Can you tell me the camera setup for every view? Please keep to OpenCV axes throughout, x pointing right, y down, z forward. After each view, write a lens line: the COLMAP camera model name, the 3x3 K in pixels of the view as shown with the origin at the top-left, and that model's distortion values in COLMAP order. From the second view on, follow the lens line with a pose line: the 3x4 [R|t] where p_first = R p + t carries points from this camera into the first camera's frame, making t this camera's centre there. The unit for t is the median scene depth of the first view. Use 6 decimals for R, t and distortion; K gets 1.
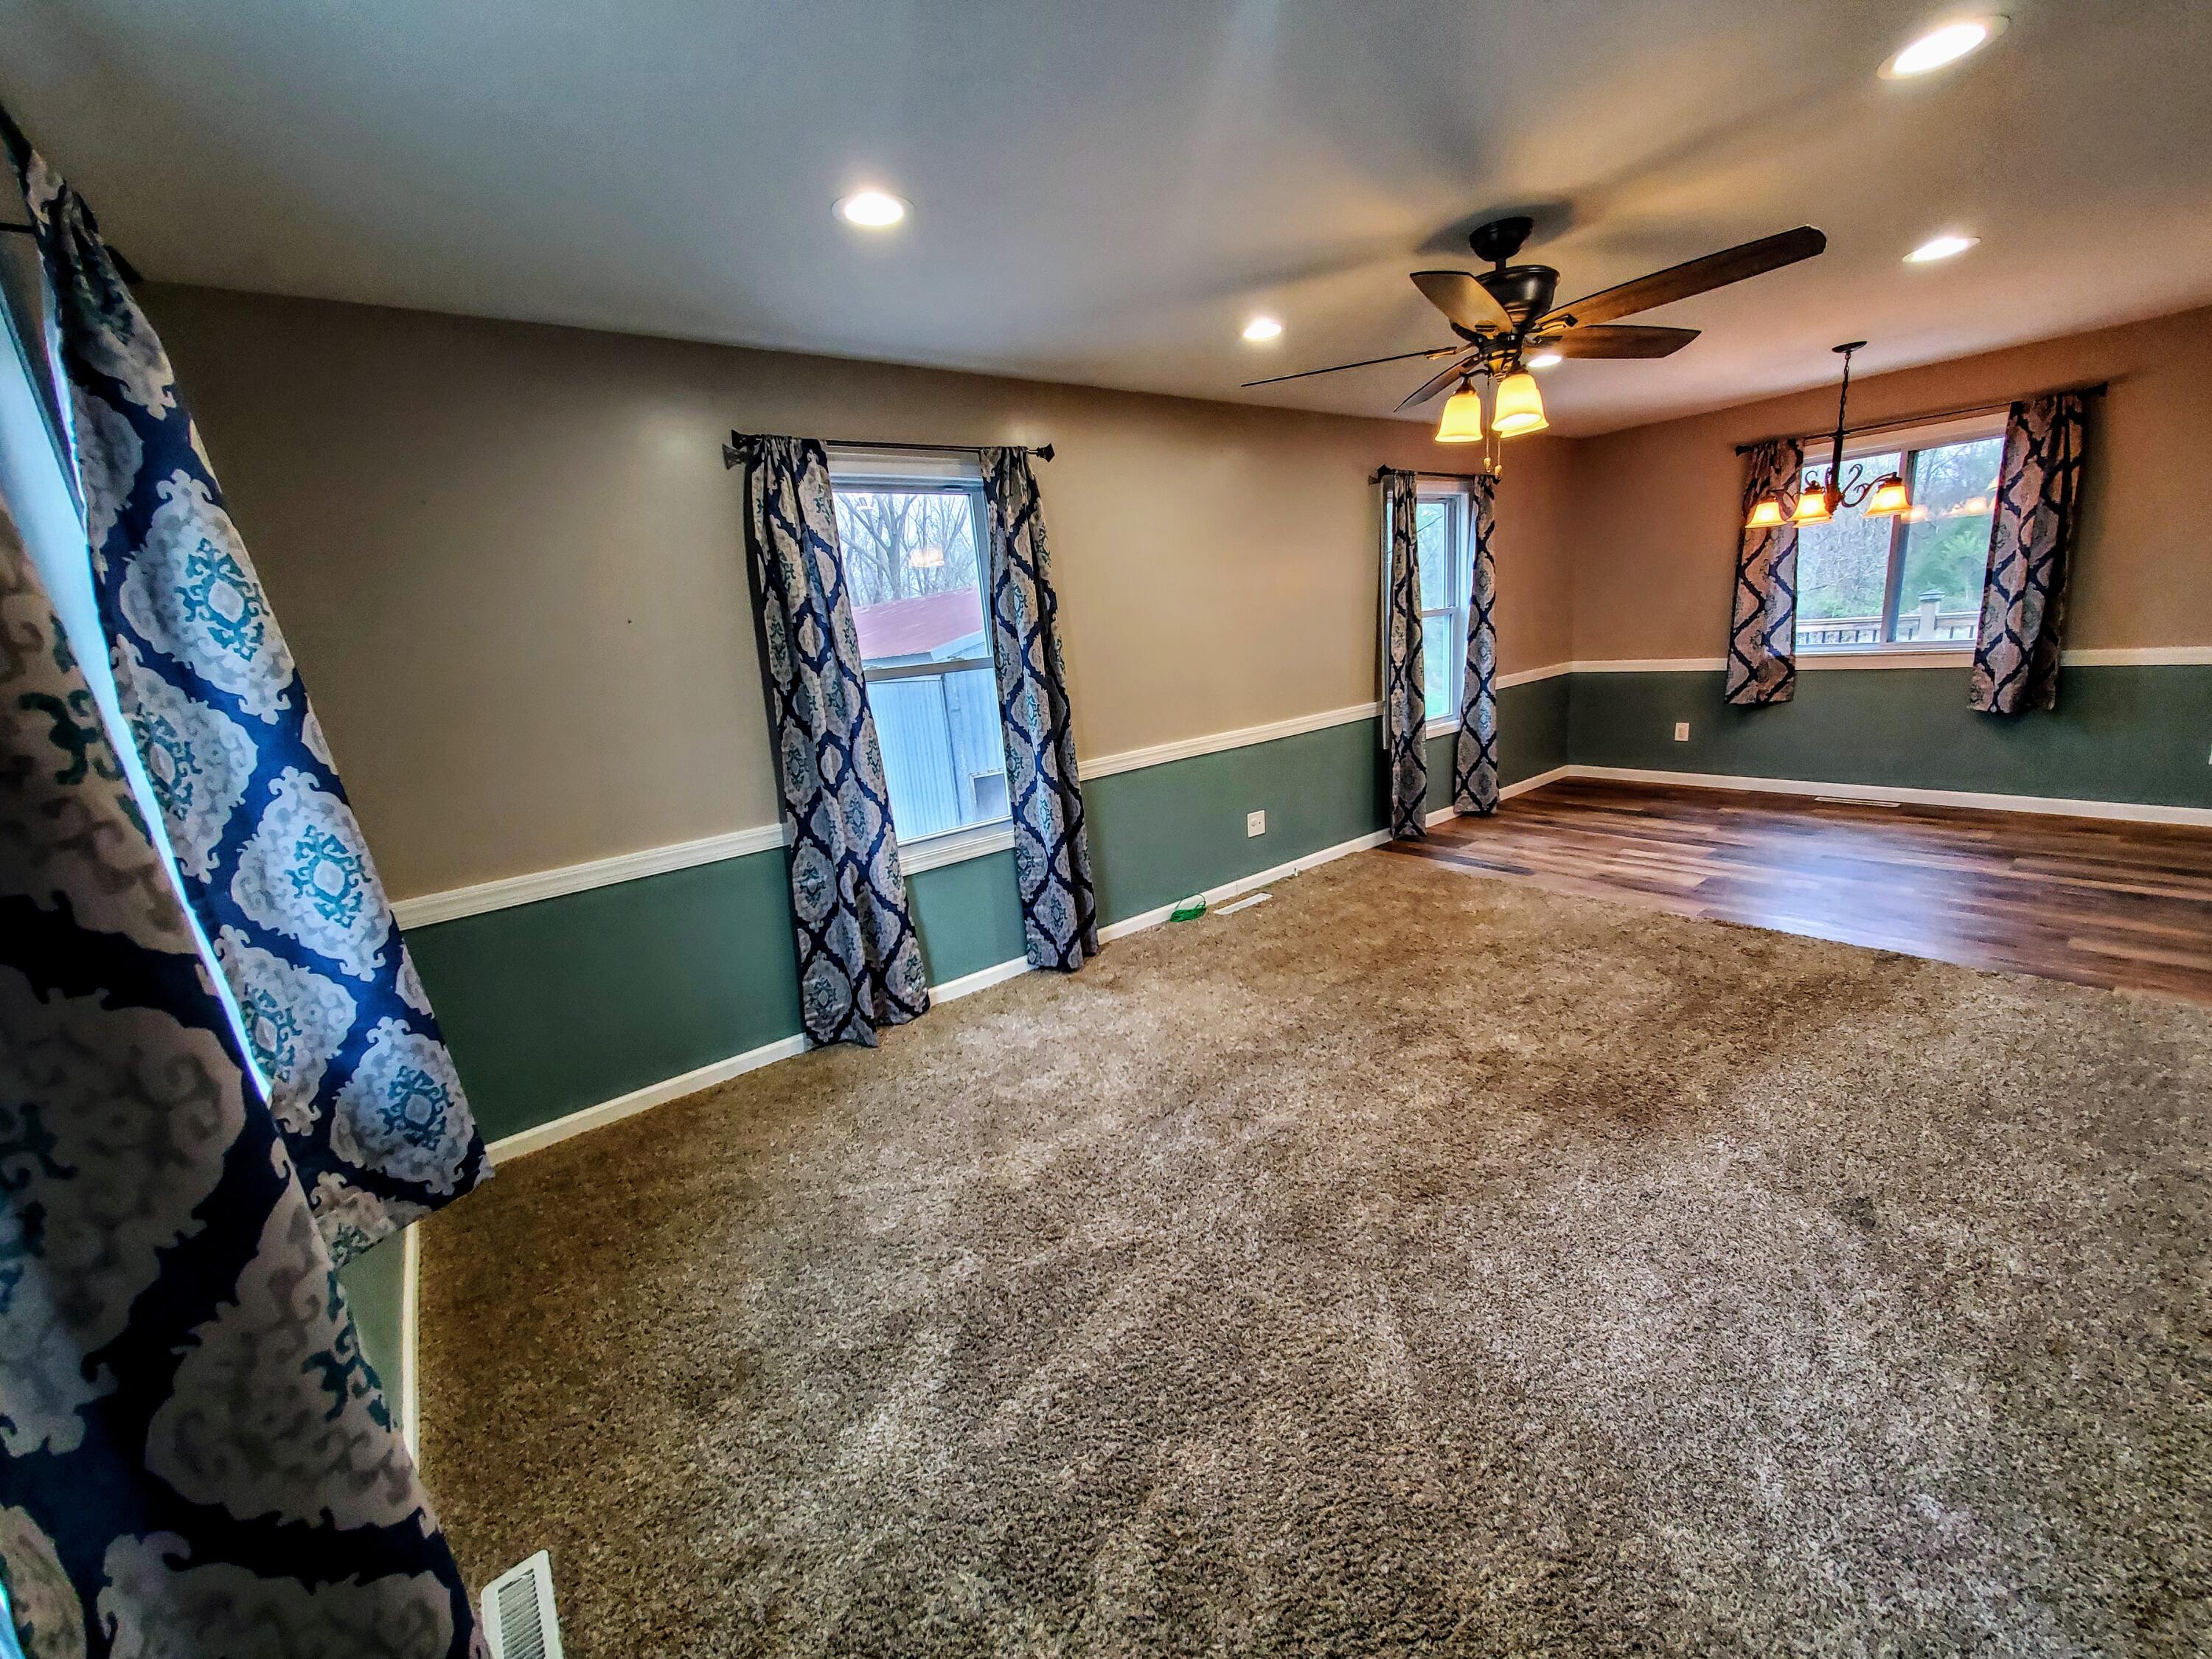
lens RADIAL K [[865.7, 0, 1108.4], [0, 865.7, 840.2], [0, 0, 1]] dist [0.001826, 0.000098]
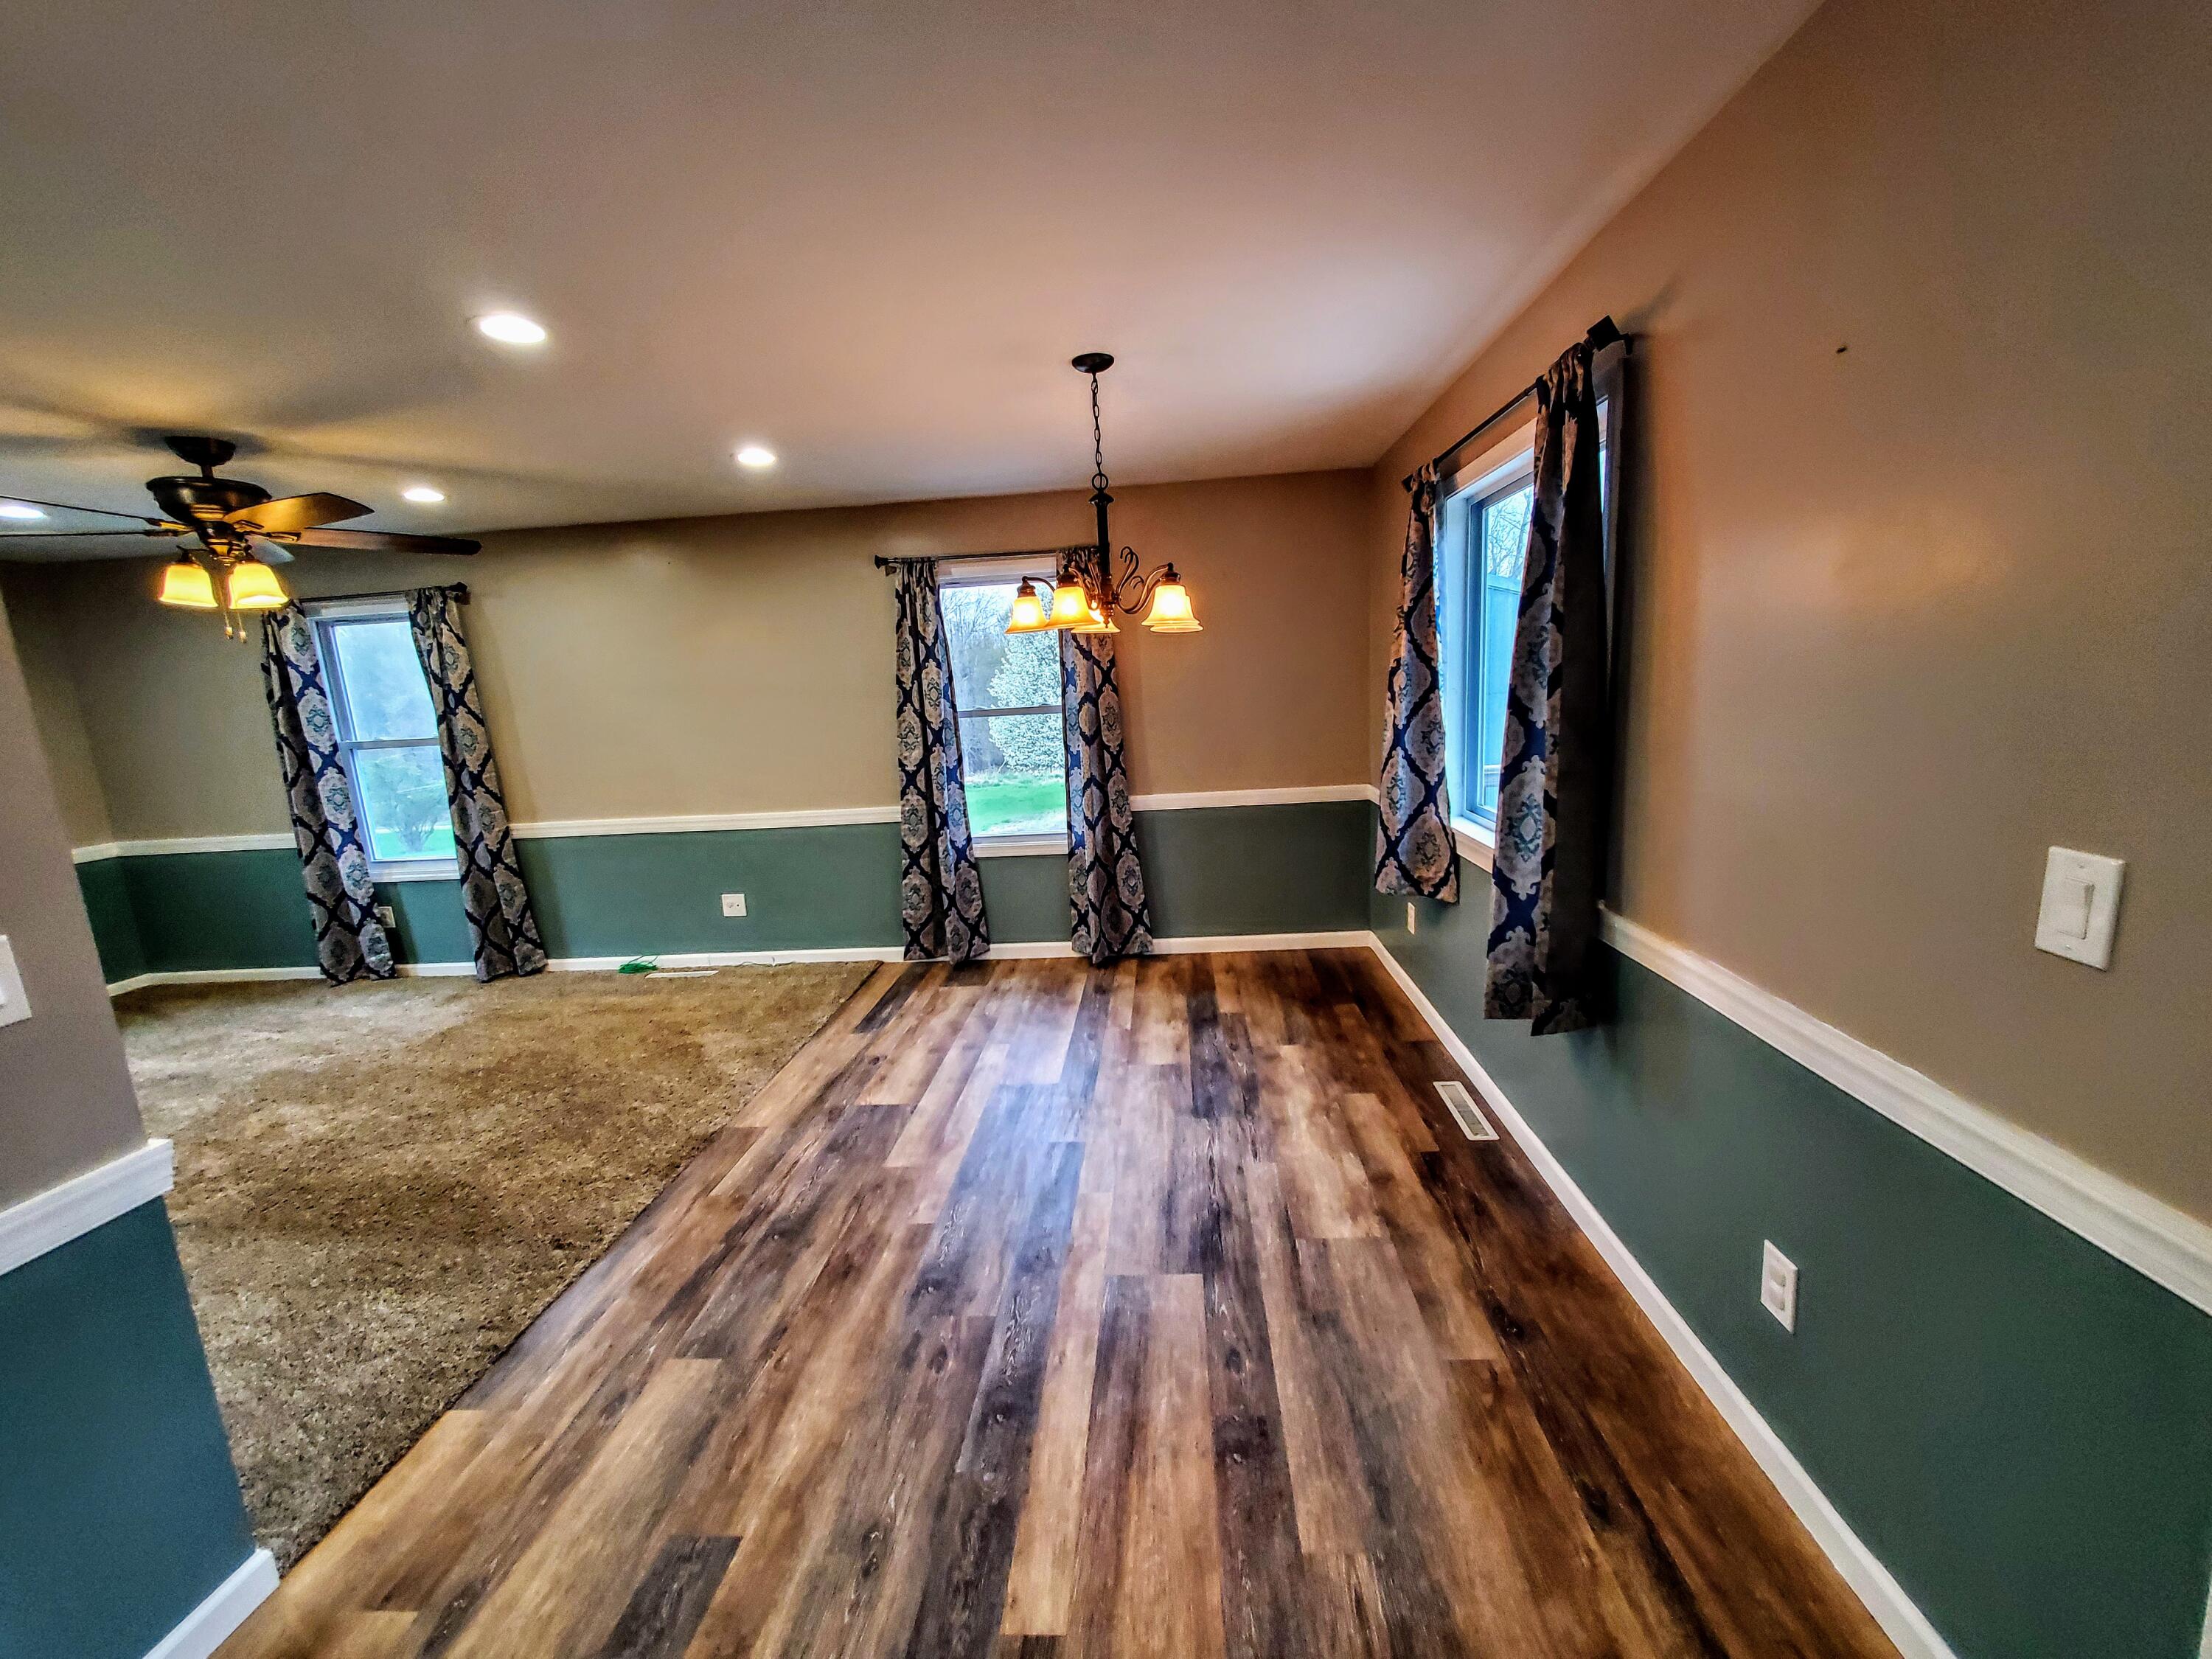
lens RADIAL K [[865.7, 0, 1101.8], [0, 865.7, 835.5], [0, 0, 1]] dist [0.001826, 0.000098]
pose [[0.745511, 0.166544, -0.645350, 1.199333], [-0.172077, 0.983545, 0.055037, -0.243294], [0.643897, 0.070019, 0.761902, 0.494646]]
